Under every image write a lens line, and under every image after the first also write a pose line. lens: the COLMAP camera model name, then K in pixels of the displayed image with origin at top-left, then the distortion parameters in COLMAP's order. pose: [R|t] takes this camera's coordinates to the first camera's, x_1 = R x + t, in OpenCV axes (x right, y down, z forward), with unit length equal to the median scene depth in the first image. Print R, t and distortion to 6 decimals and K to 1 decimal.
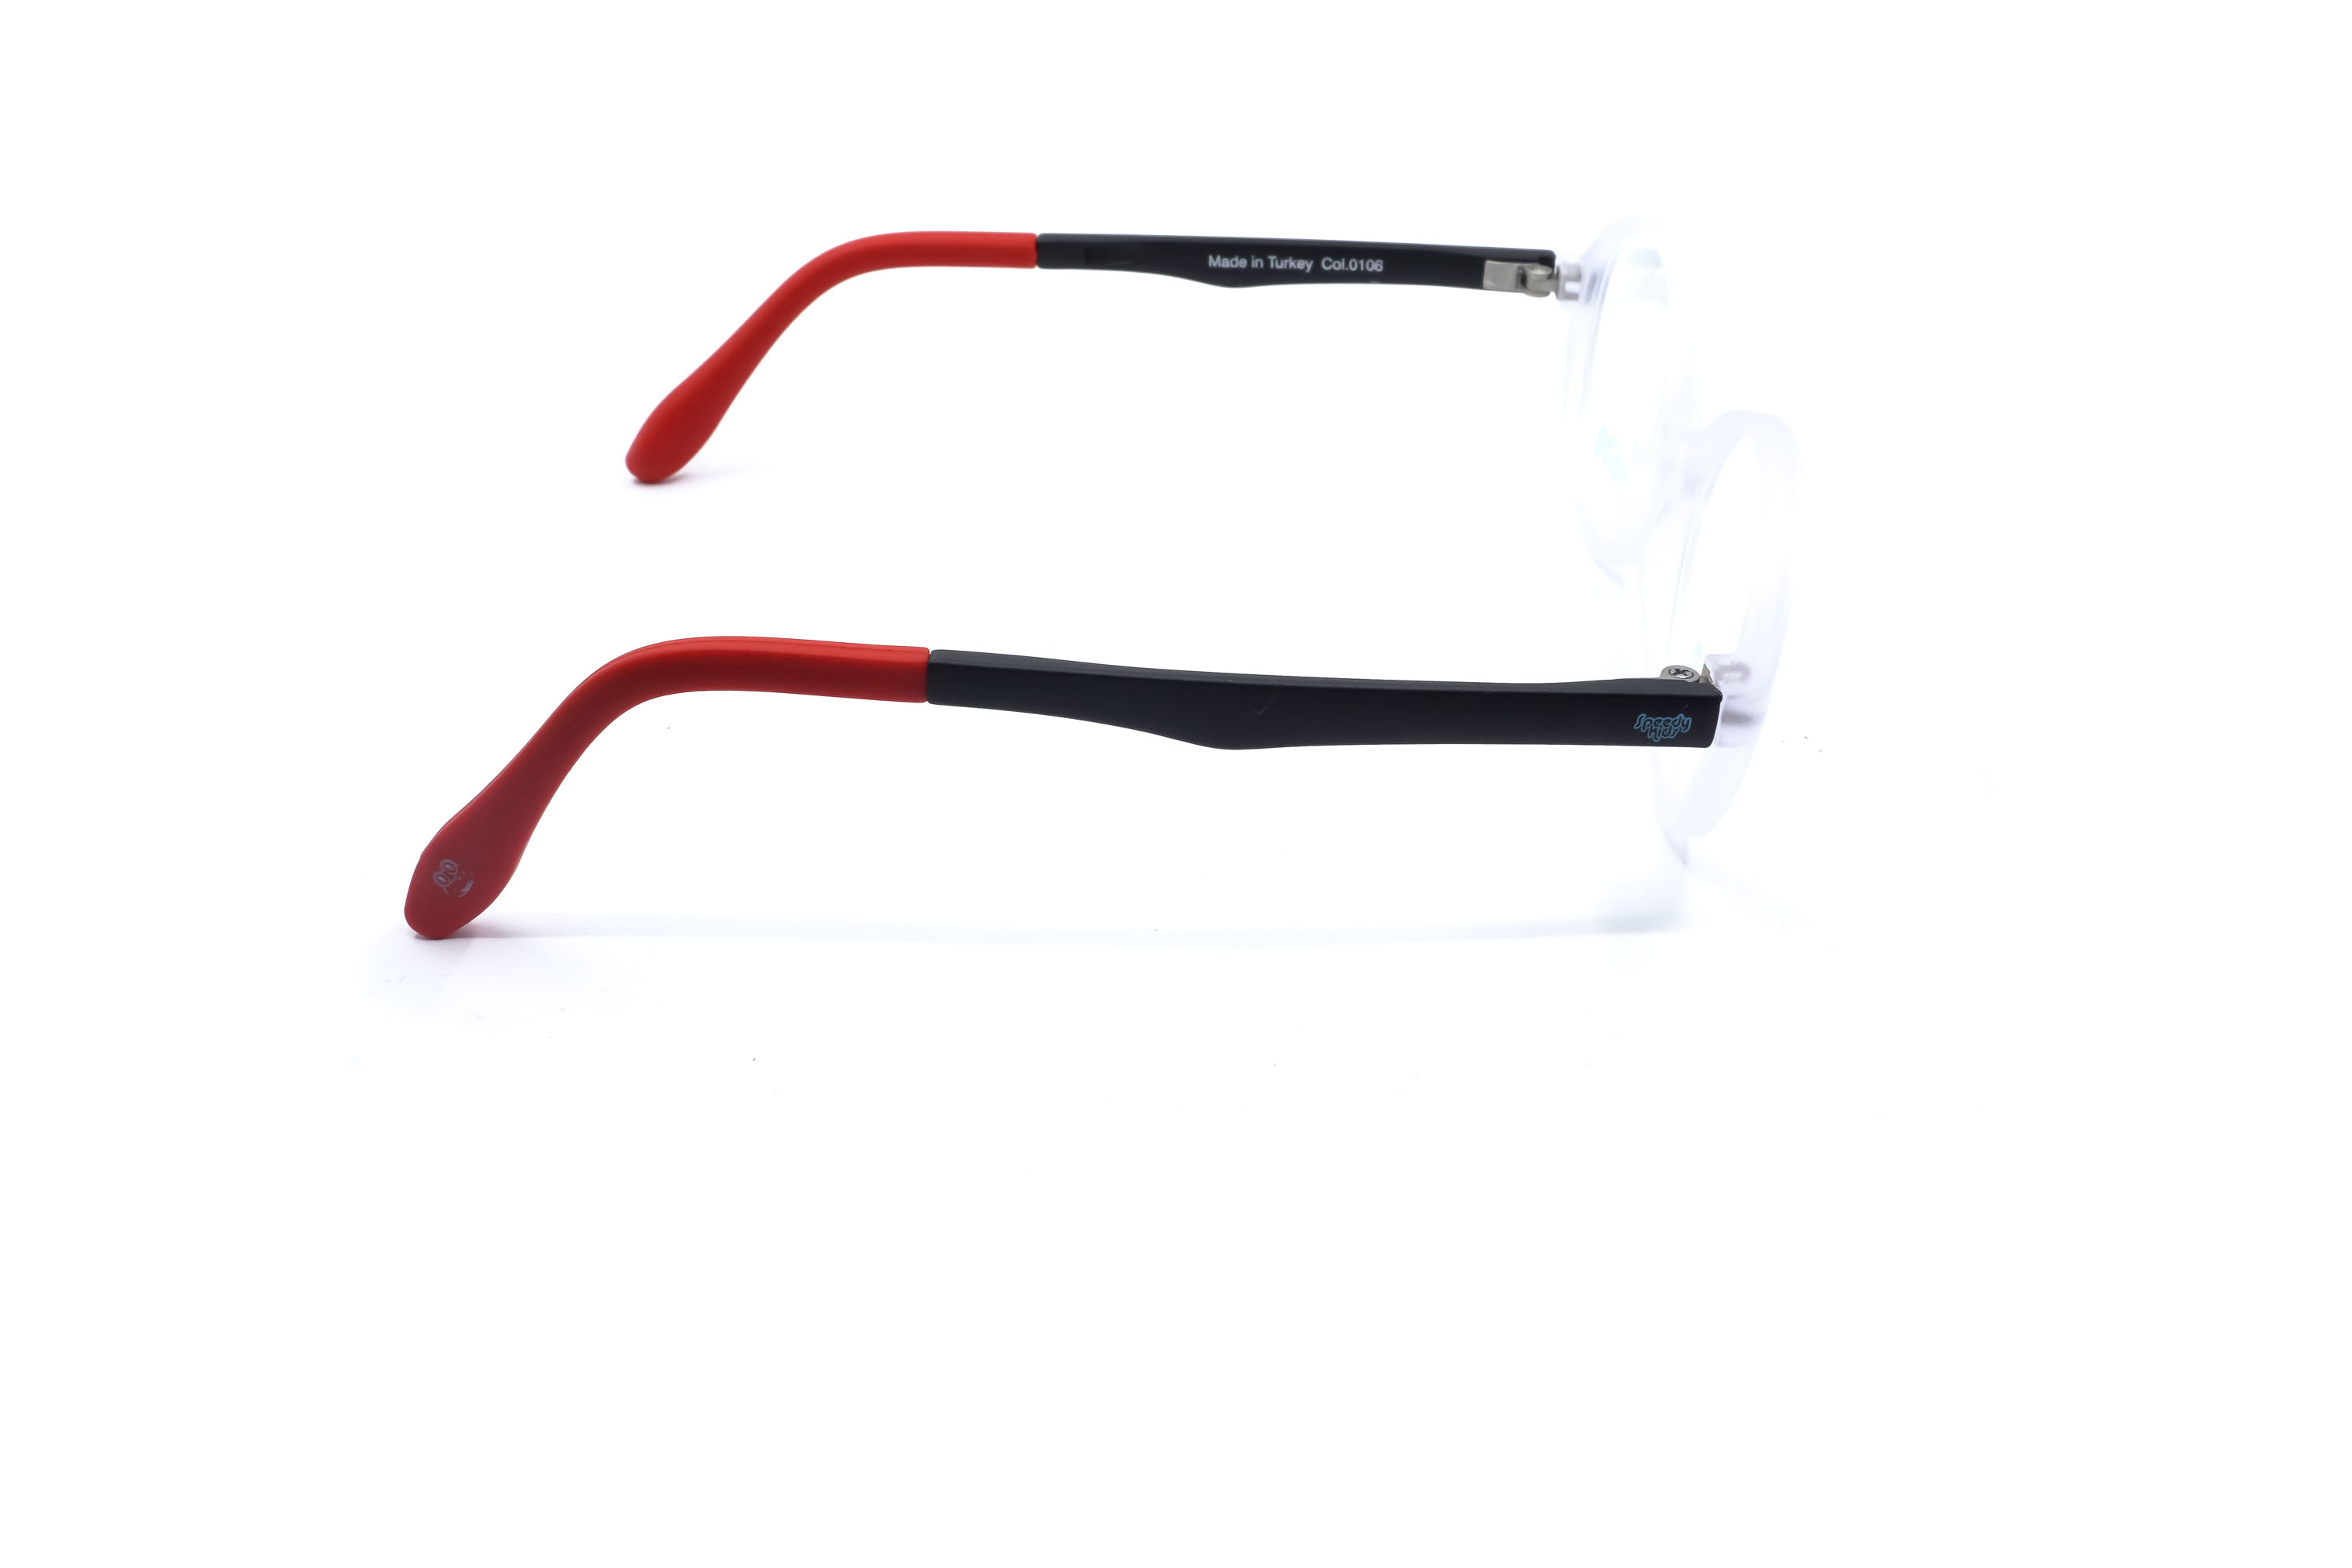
lens RADIAL K [[2439.0, 0, 1176.0], [0, 2439.0, 784.0], [0, 0, 1]] dist [0.009524, -0.004932]
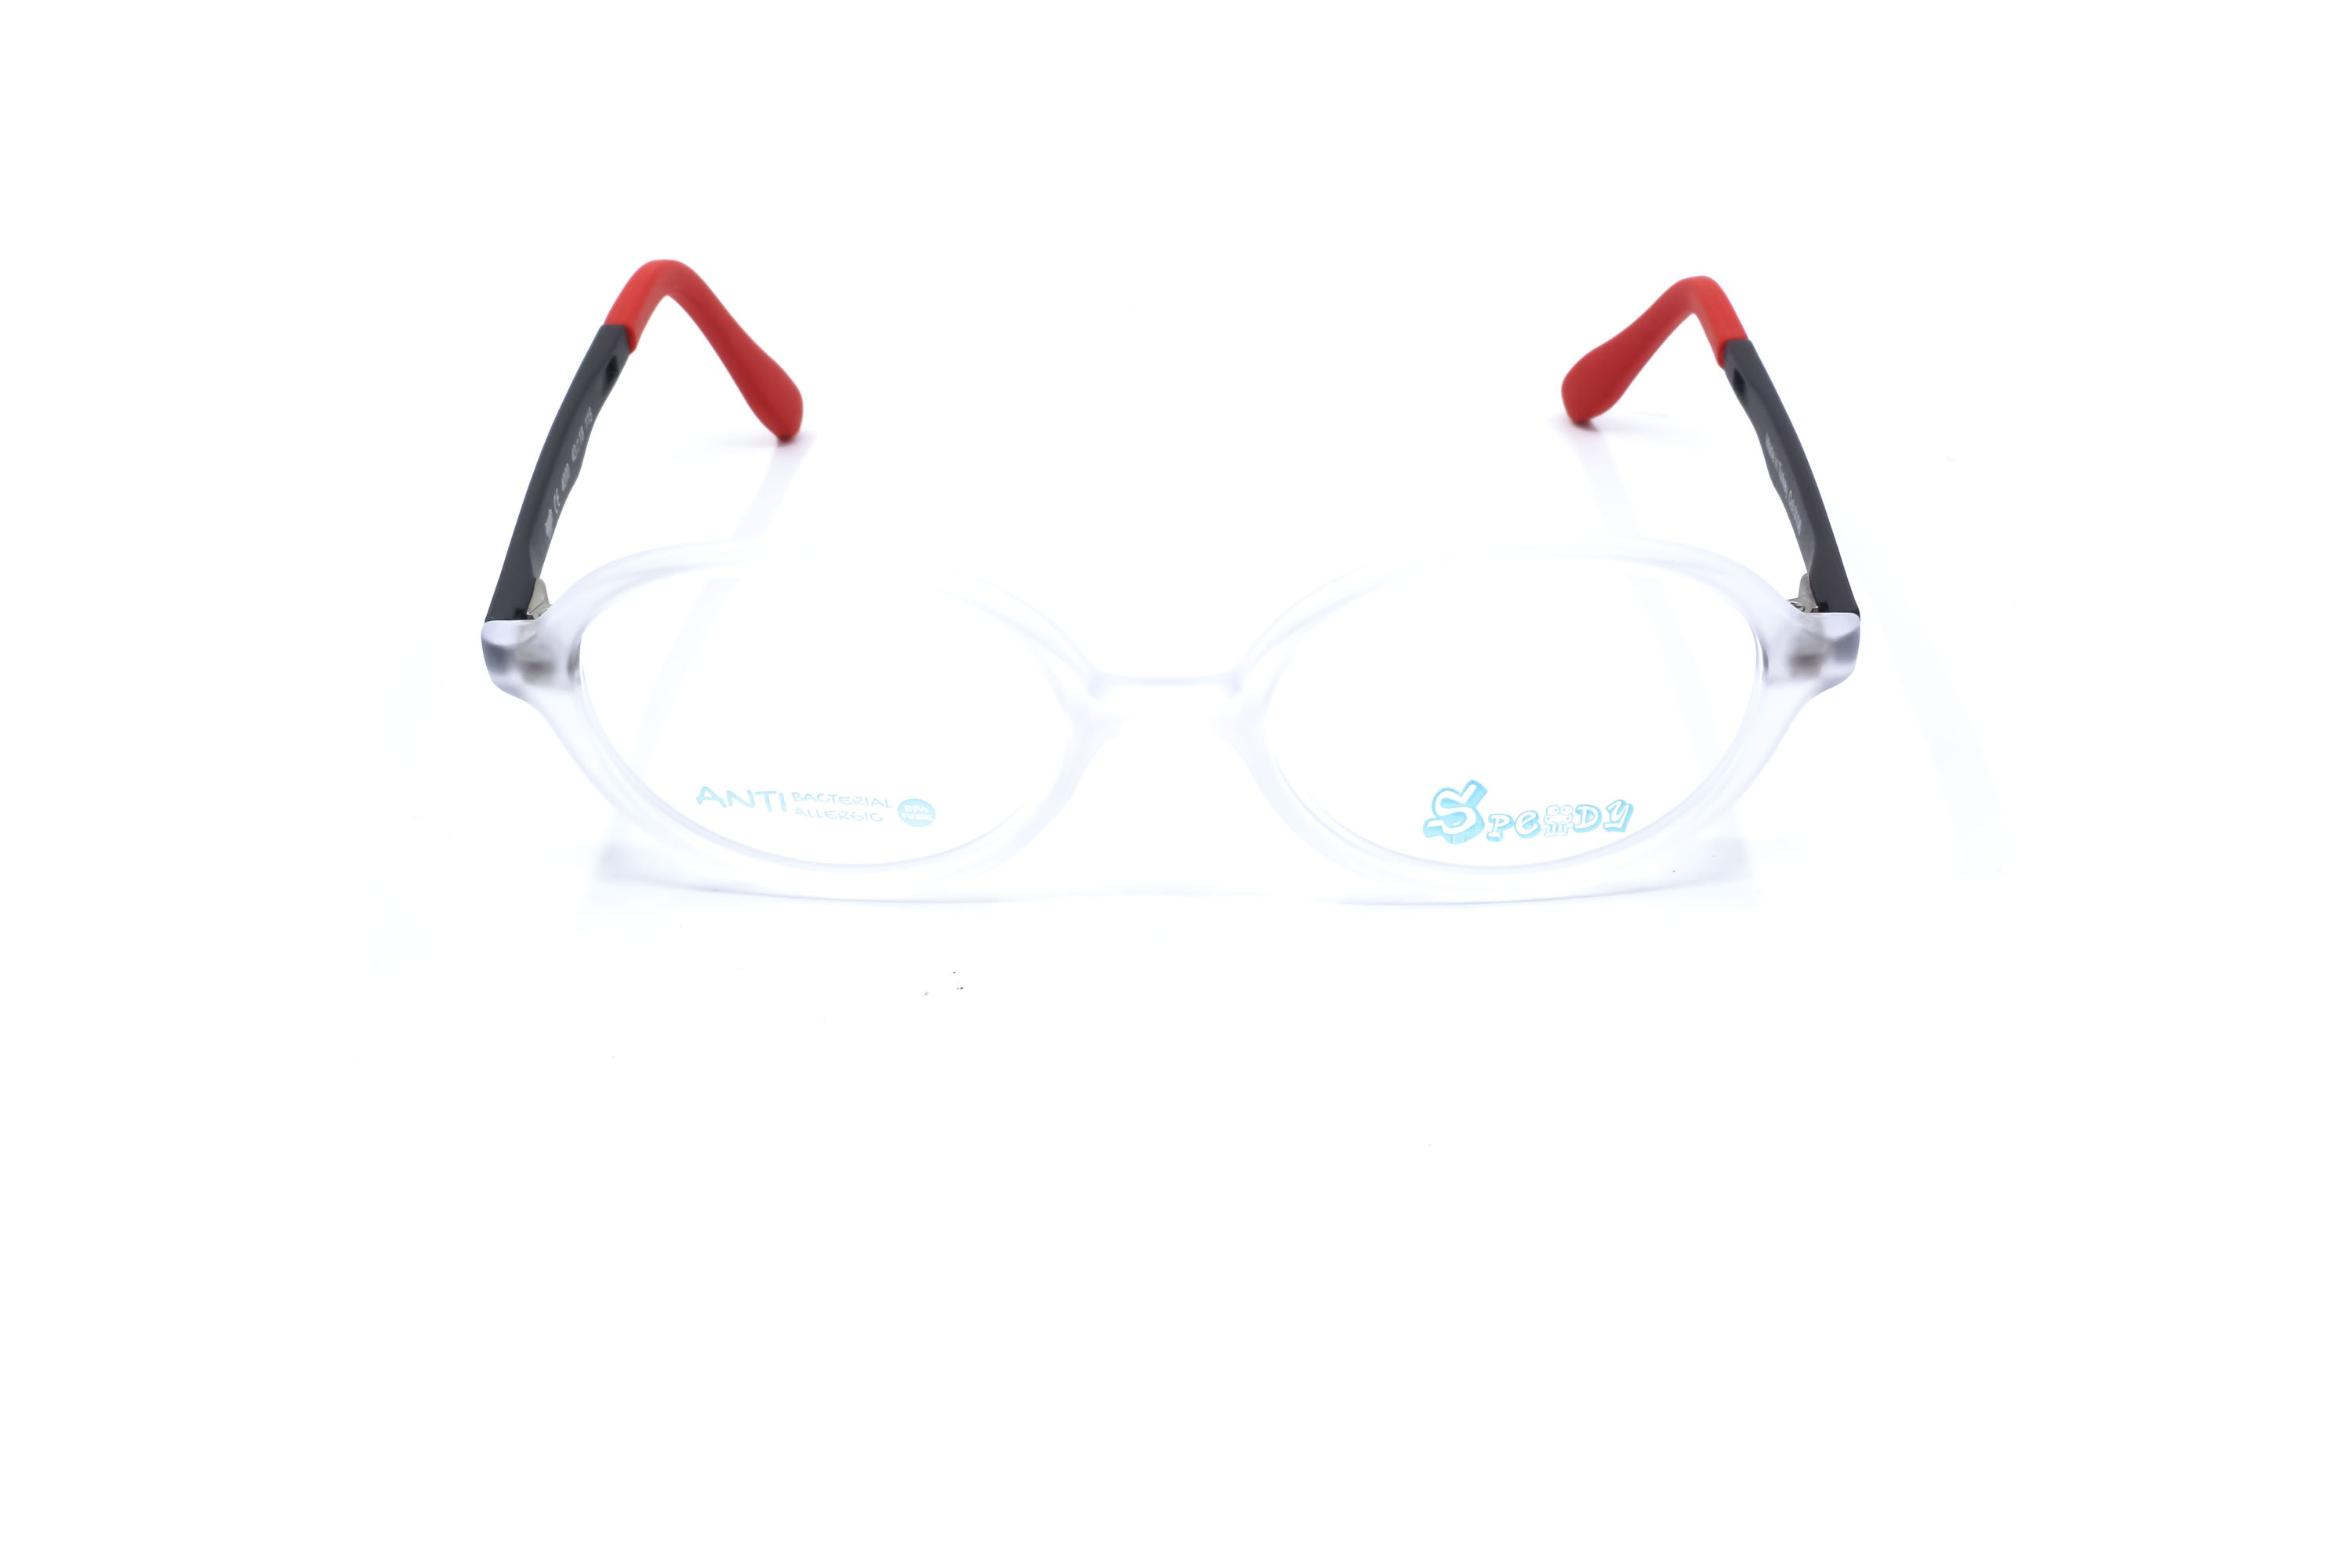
lens RADIAL K [[2420.1, 0, 1176.0], [0, 2420.1, 784.0], [0, 0, 1]] dist [0.008700, 0.010950]
pose [[0.002749, 0.507833, -0.861451, 0.772326], [-0.484601, 0.754220, 0.443073, -0.392737], [0.874731, 0.416242, 0.248170, 0.681623]]
